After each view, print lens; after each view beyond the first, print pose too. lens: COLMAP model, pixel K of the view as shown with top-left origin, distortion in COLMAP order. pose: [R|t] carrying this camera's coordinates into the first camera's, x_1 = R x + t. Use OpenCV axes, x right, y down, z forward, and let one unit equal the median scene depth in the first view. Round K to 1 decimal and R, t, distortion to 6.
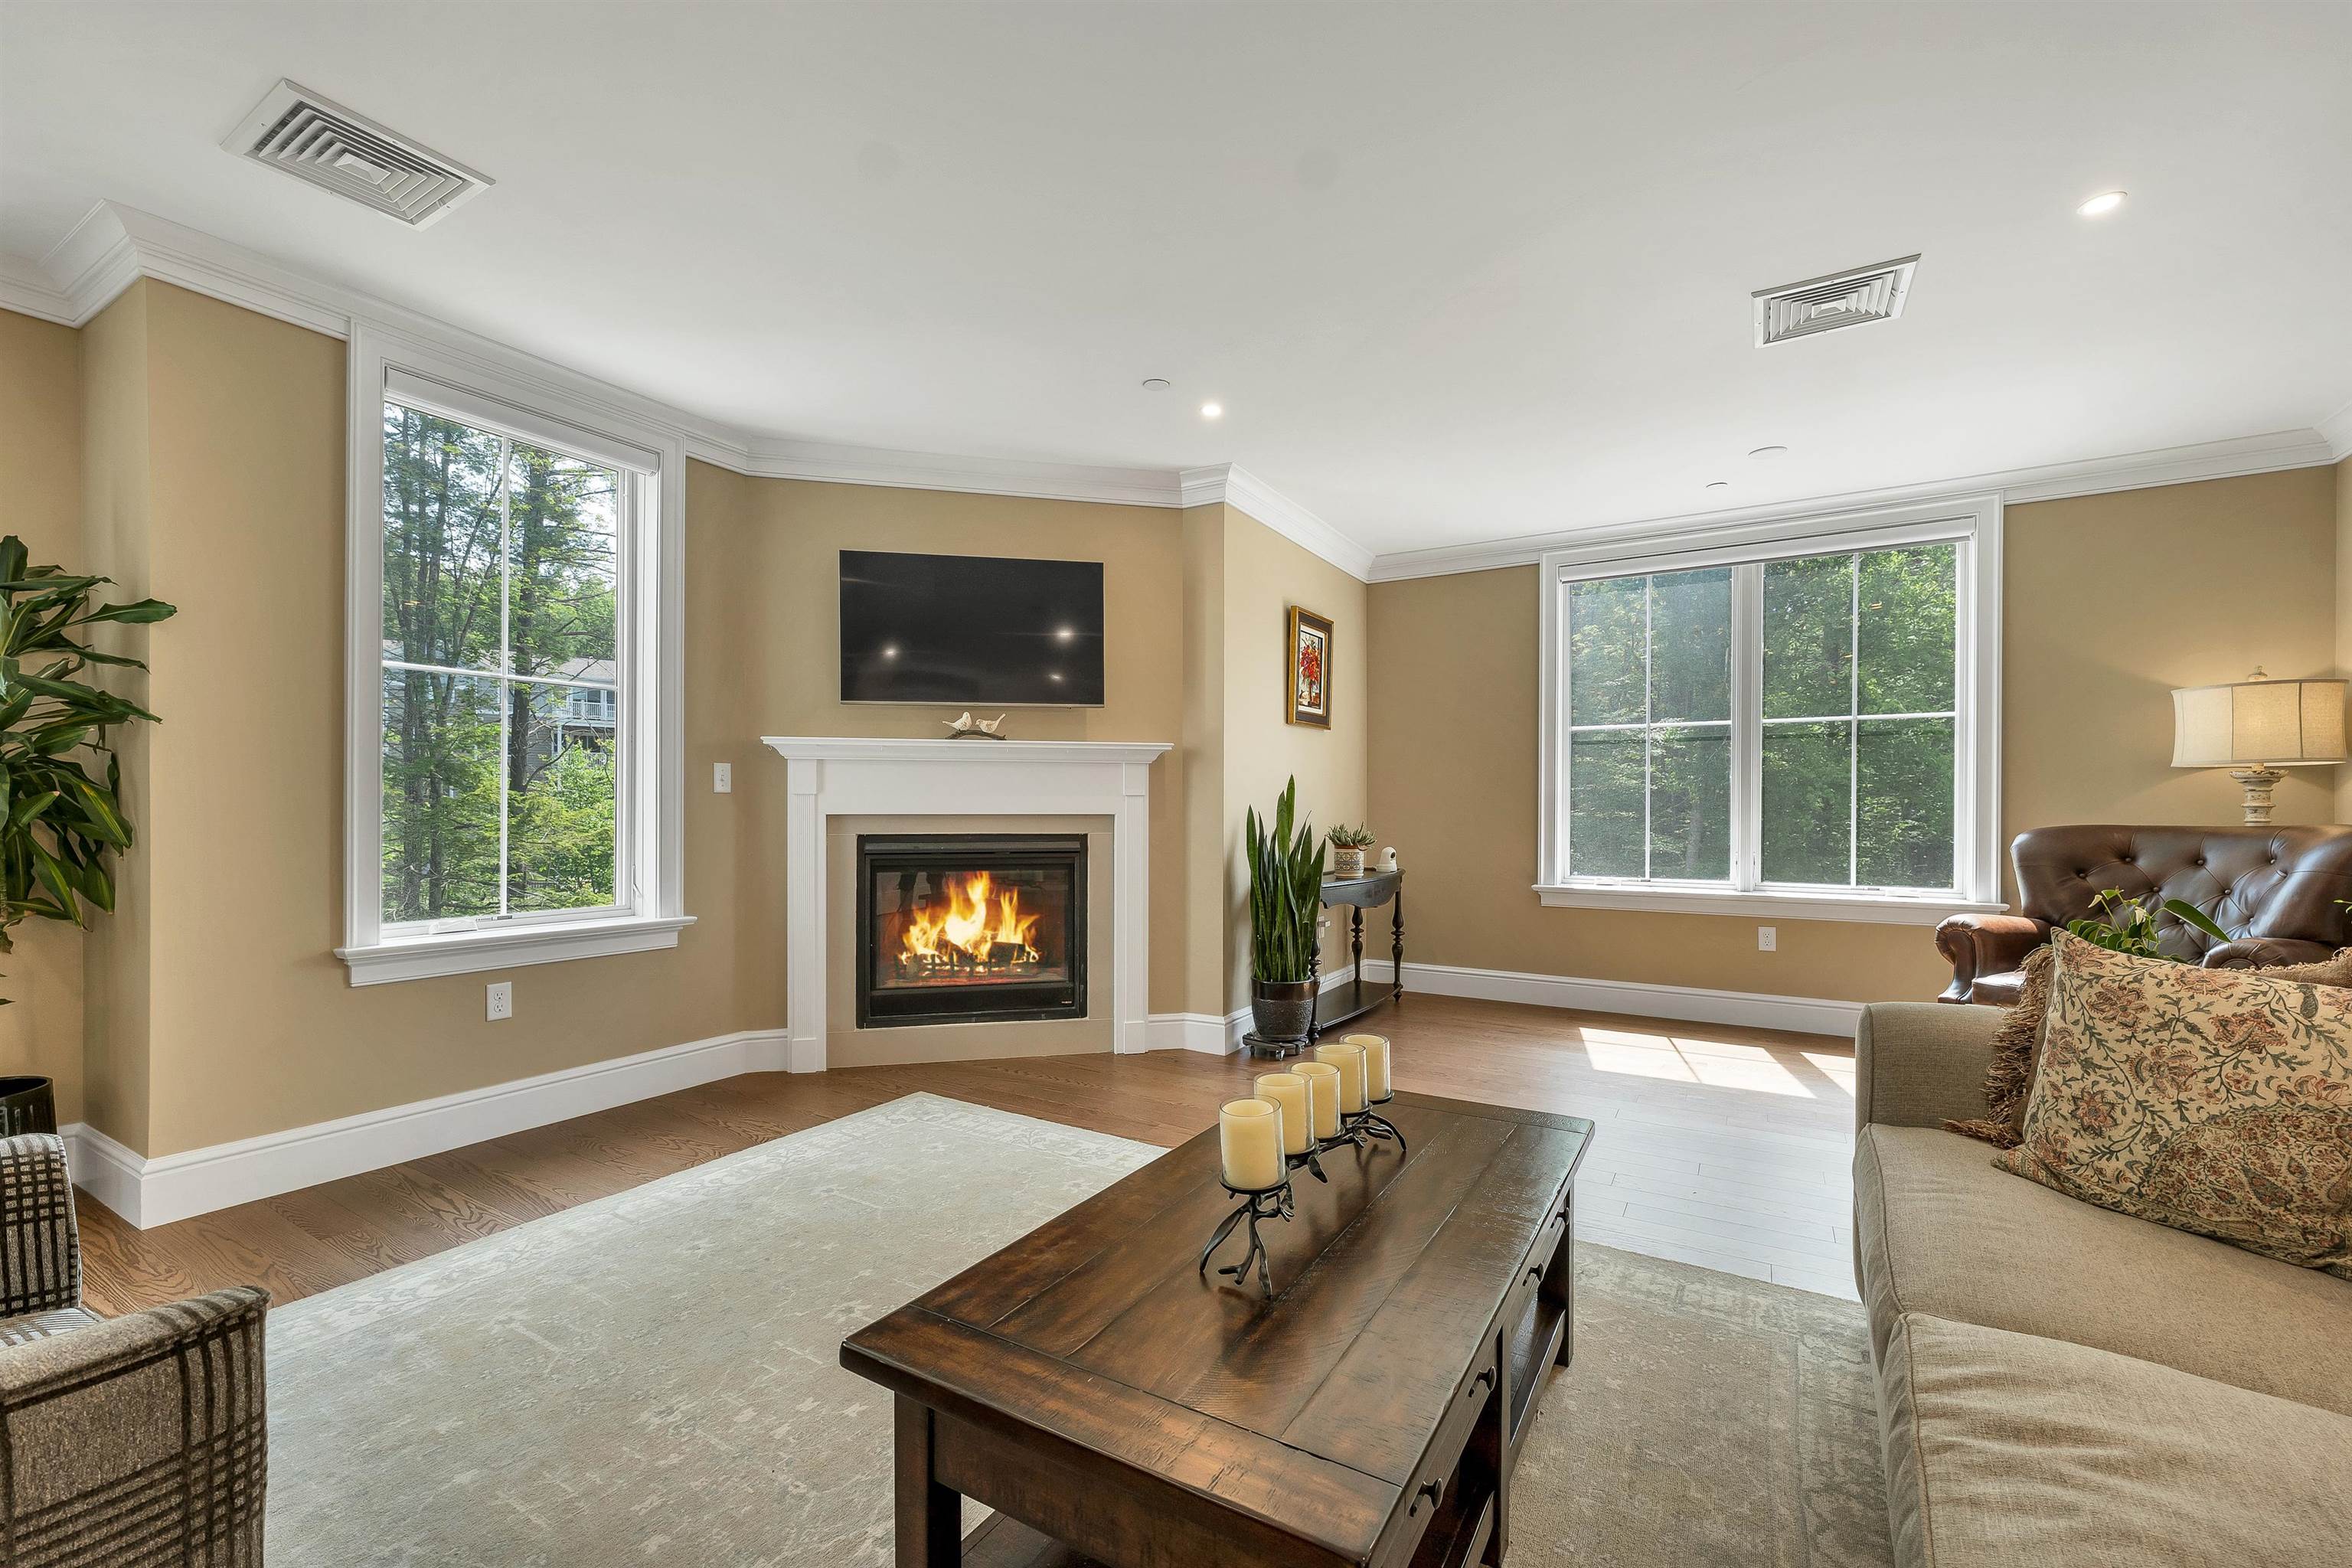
lens RADIAL K [[967.2, 0, 1161.3], [0, 967.2, 806.9], [0, 0, 1]] dist [0.000830, 0.000572]
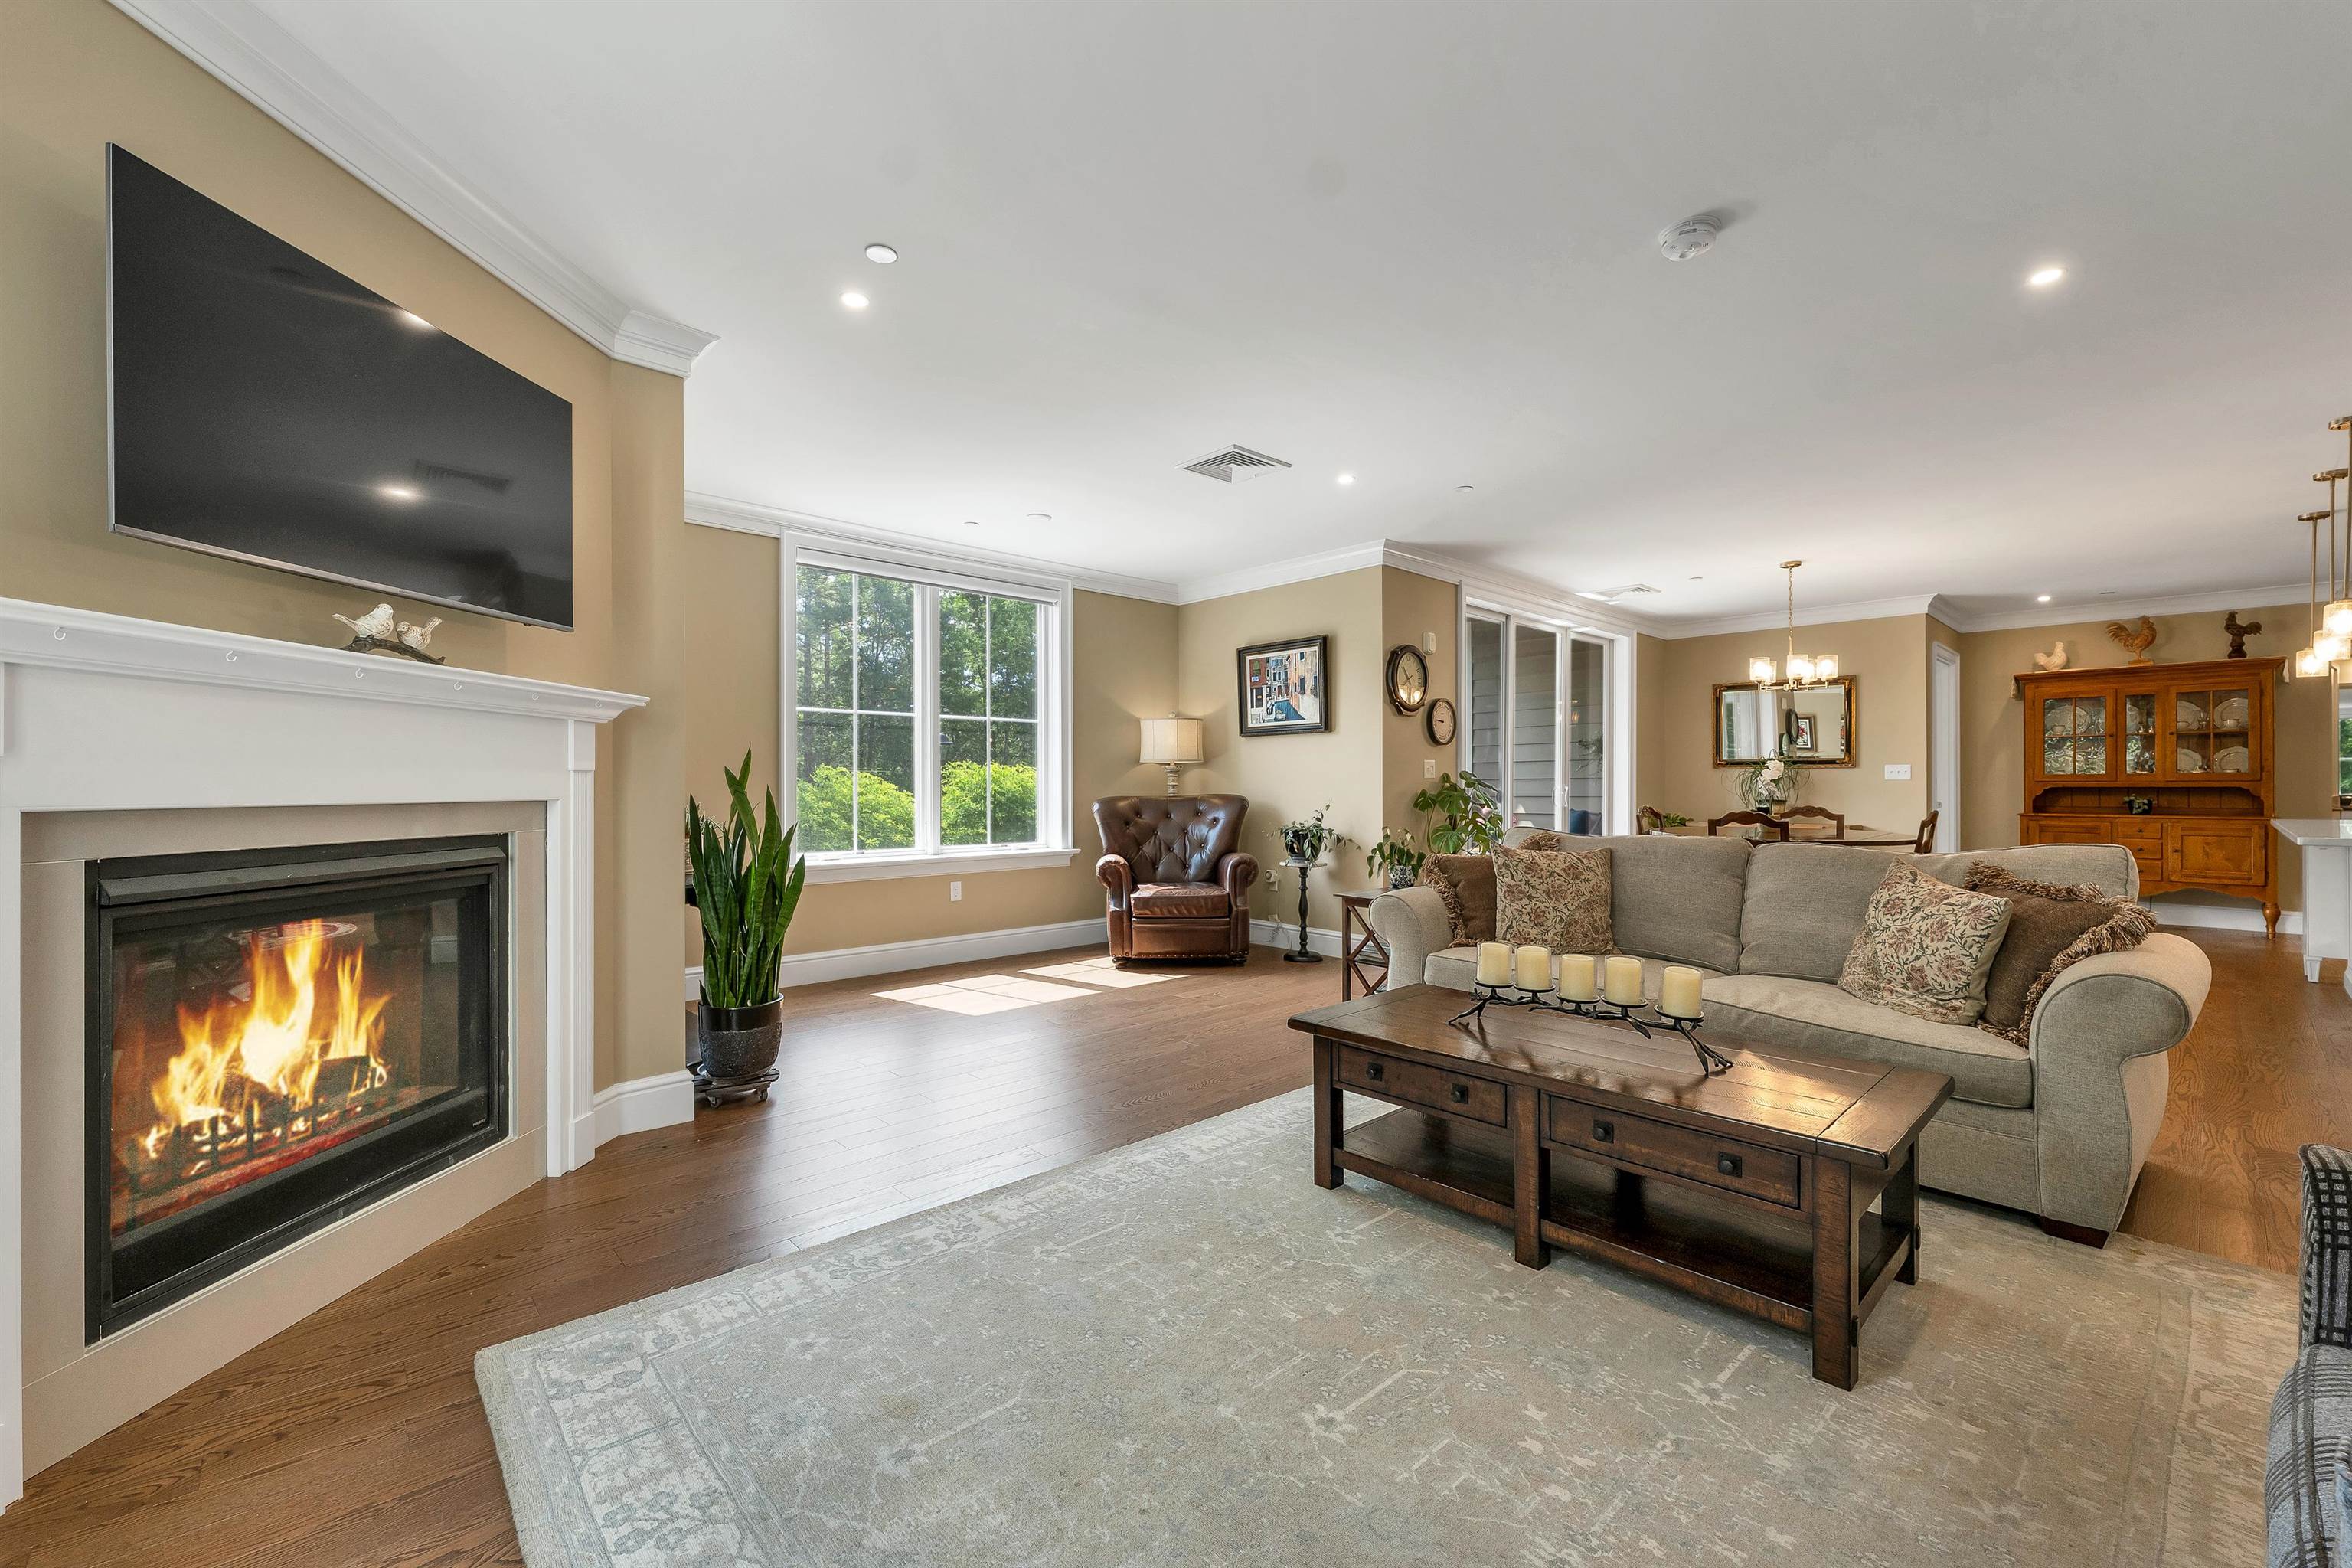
lens RADIAL K [[967.2, 0, 1179.3], [0, 967.2, 779.6], [0, 0, 1]] dist [0.000830, 0.000572]
pose [[0.268661, 0.004169, 0.963226, -0.550562], [0.001479, 0.999988, -0.004741, -0.002027], [-0.963234, 0.002698, 0.268652, 0.436780]]
